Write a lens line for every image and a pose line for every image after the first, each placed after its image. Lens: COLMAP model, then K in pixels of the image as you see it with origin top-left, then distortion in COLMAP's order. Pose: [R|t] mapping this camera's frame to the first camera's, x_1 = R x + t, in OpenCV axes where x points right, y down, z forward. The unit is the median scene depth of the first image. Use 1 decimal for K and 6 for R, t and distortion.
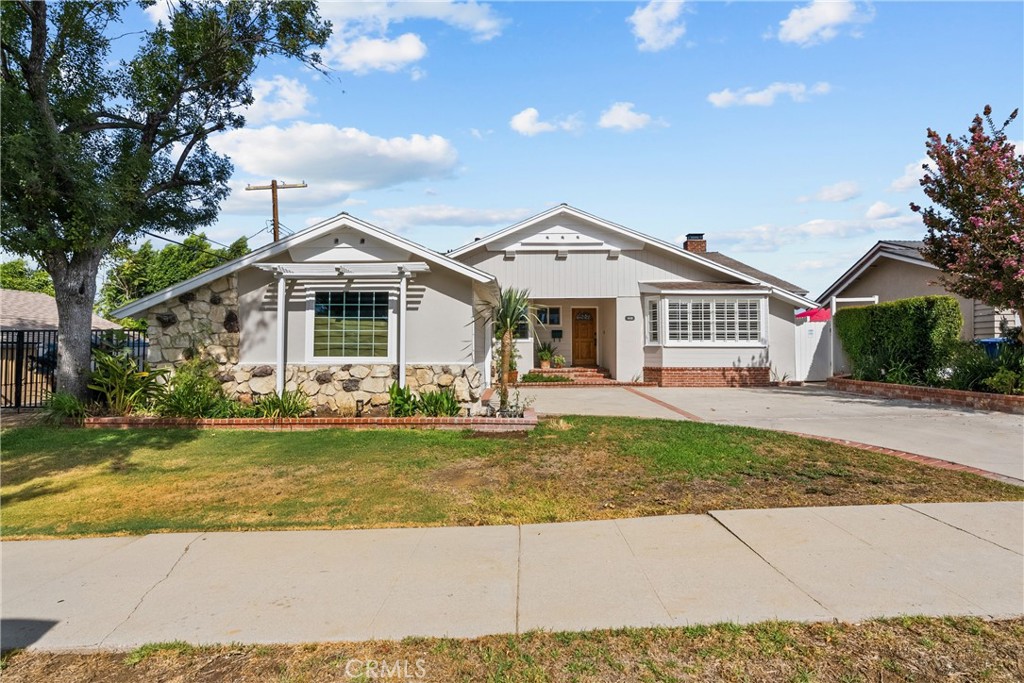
lens RADIAL K [[463.4, 0, 518.0], [0, 463.4, 340.1], [0, 0, 1]] dist [-0.008378, 0.001052]
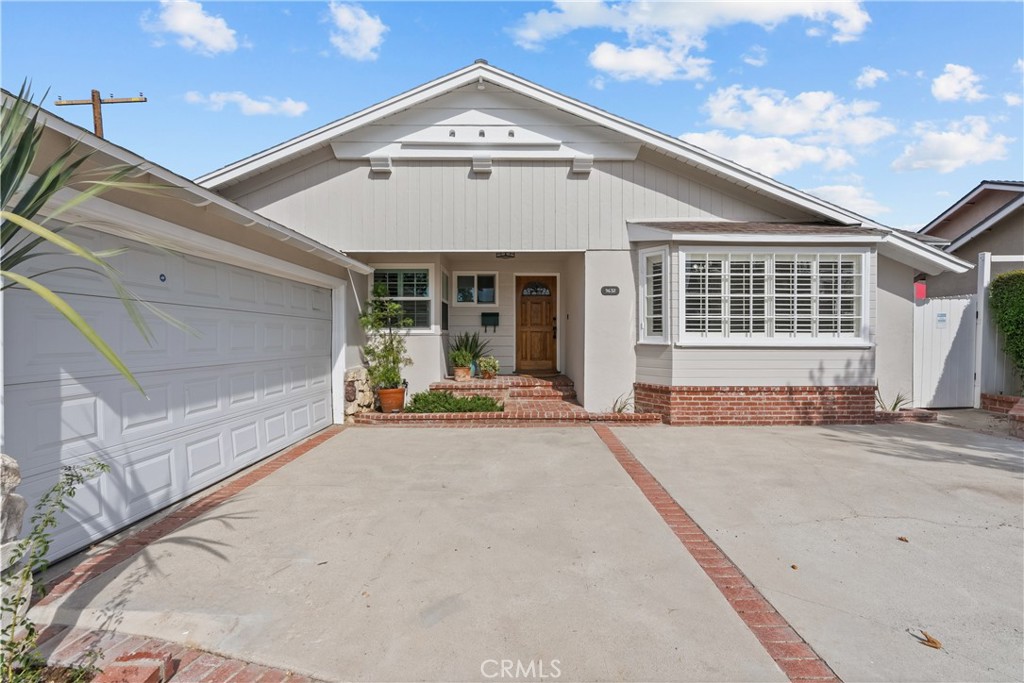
lens RADIAL K [[462.7, 0, 515.4], [0, 462.7, 343.5], [0, 0, 1]] dist [-0.011481, 0.003450]
pose [[0.999728, 0.001238, 0.023301, 0.122805], [-0.002310, 0.998937, 0.046040, -0.011403], [-0.023219, -0.046082, 0.998668, 0.478565]]
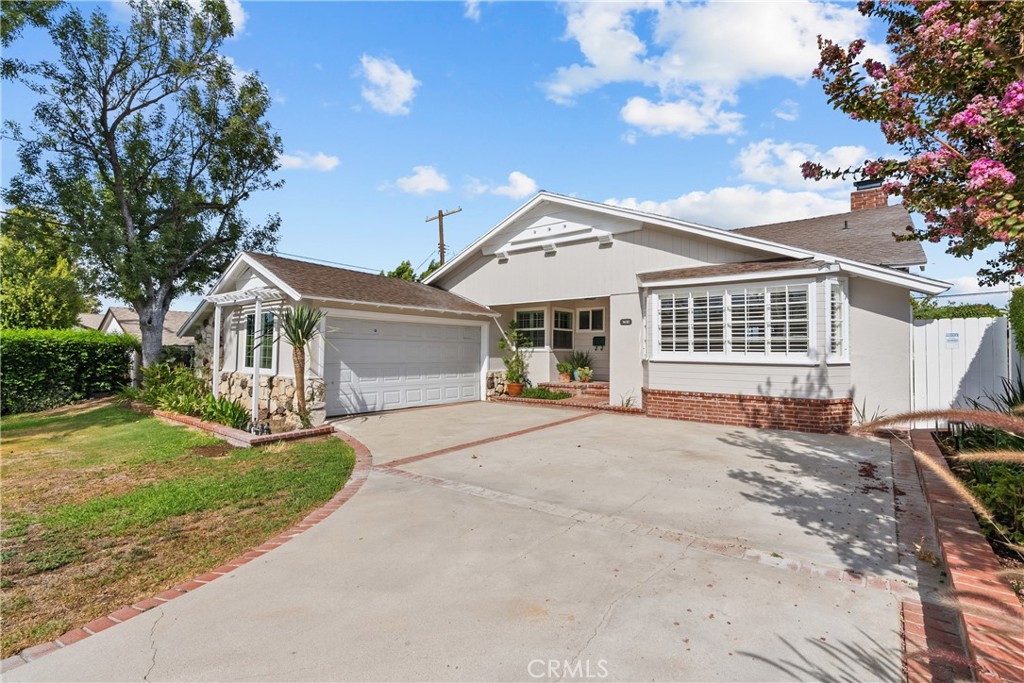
lens RADIAL K [[462.7, 0, 515.4], [0, 462.7, 343.5], [0, 0, 1]] dist [-0.011481, 0.003450]
pose [[0.789353, -0.002165, -0.613936, 0.571389], [0.008019, 0.999945, 0.006785, -0.018840], [0.613887, -0.010279, 0.789327, 0.292969]]
